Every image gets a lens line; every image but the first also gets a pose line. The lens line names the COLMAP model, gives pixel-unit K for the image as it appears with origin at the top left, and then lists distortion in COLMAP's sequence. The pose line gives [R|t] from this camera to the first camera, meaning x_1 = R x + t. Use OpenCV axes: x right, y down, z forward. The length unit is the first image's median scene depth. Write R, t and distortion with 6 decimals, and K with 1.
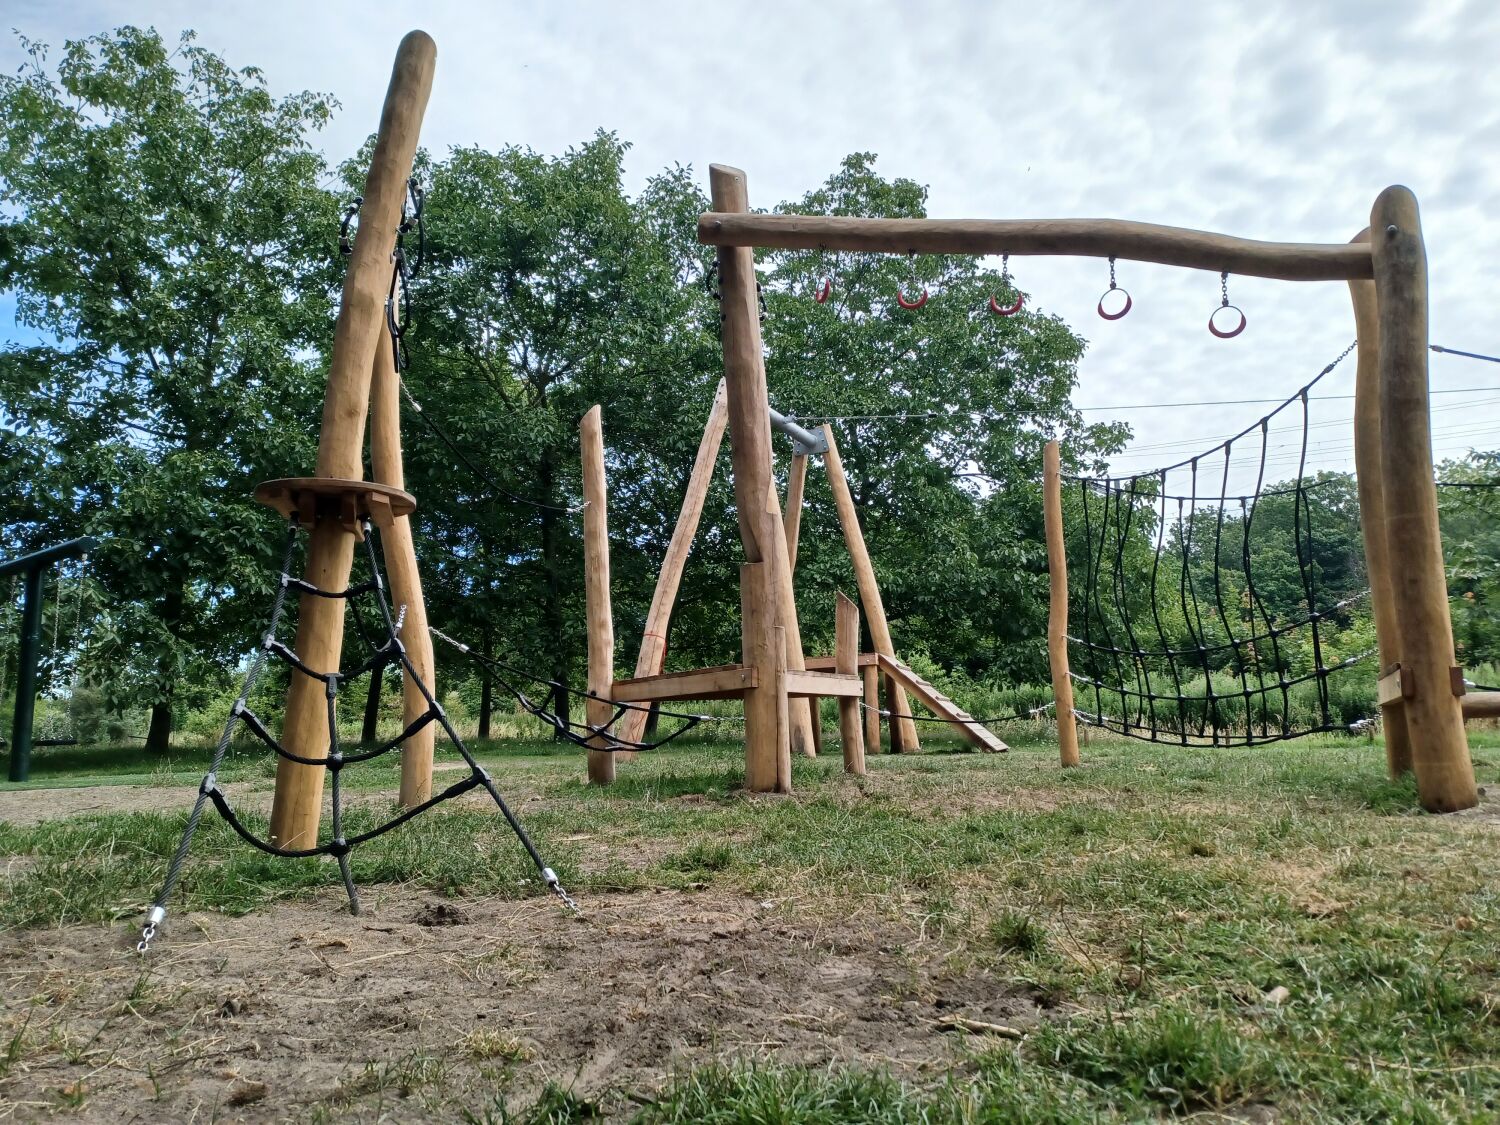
lens RADIAL K [[1084.2, 0, 743.0], [0, 1084.2, 561.3], [0, 0, 1]] dist [0.030131, -0.001179]
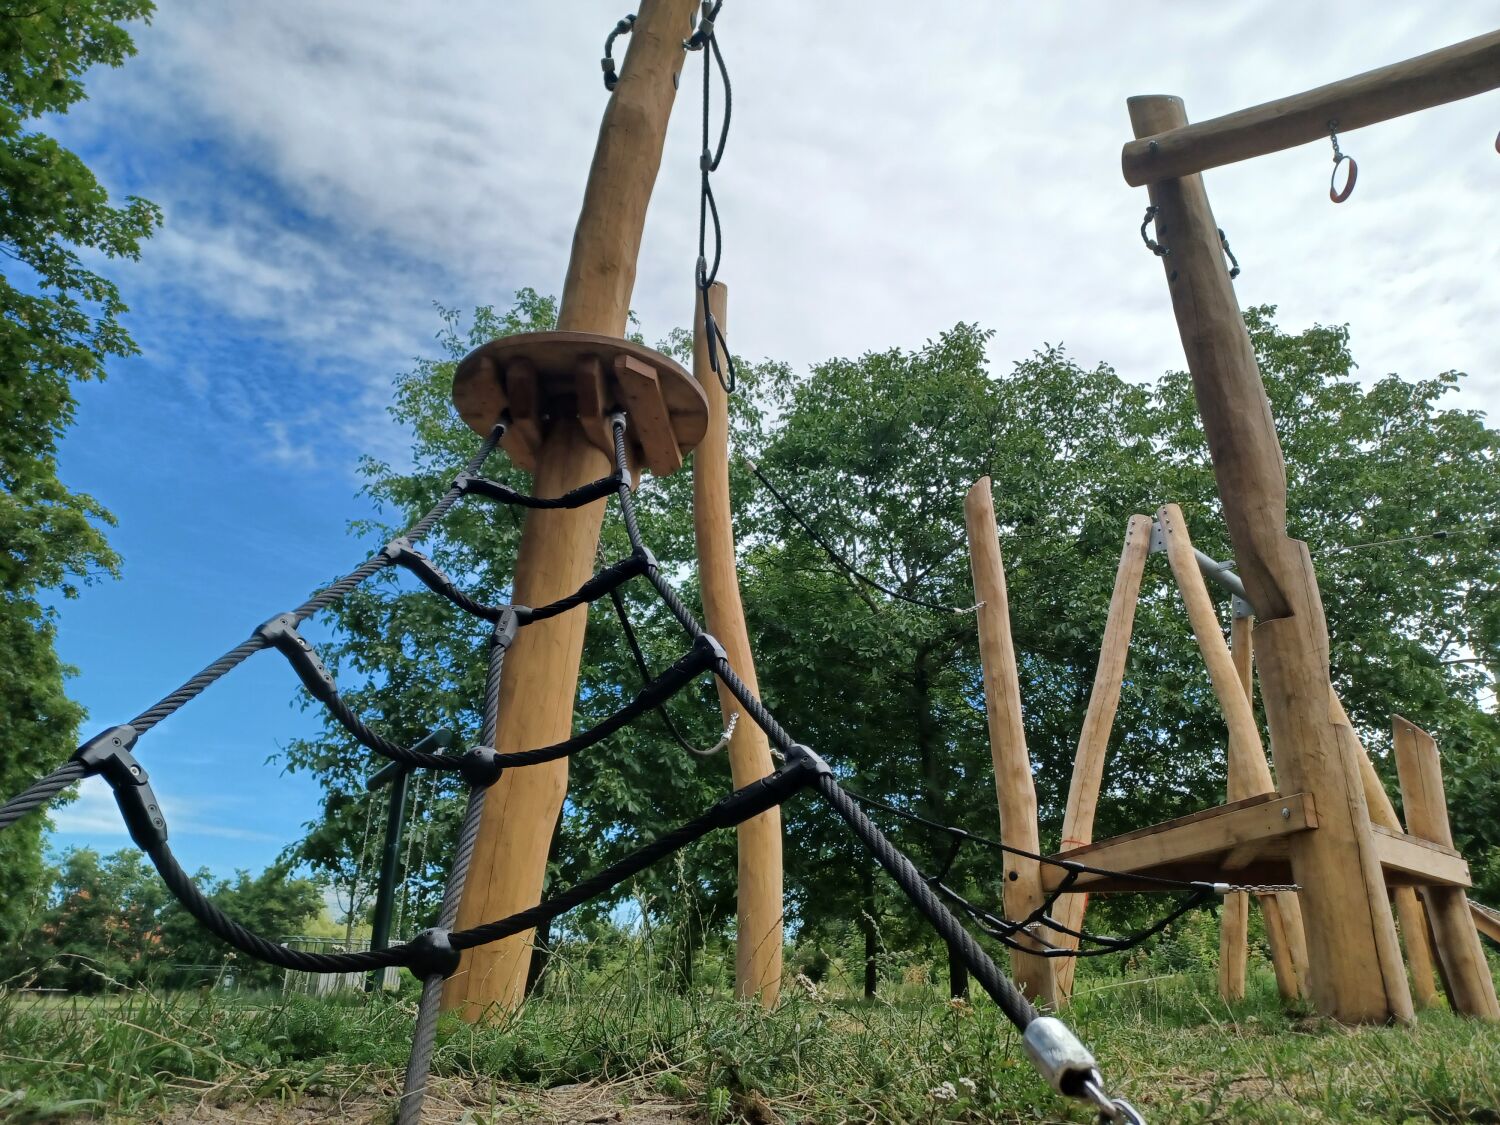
lens RADIAL K [[1084.2, 0, 743.0], [0, 1084.2, 561.3], [0, 0, 1]] dist [0.030131, -0.001179]
pose [[0.941781, -0.097644, -0.321736, -0.028210], [0.019578, 0.971204, -0.237446, 0.043576], [0.335656, 0.217323, 0.916573, 0.131748]]
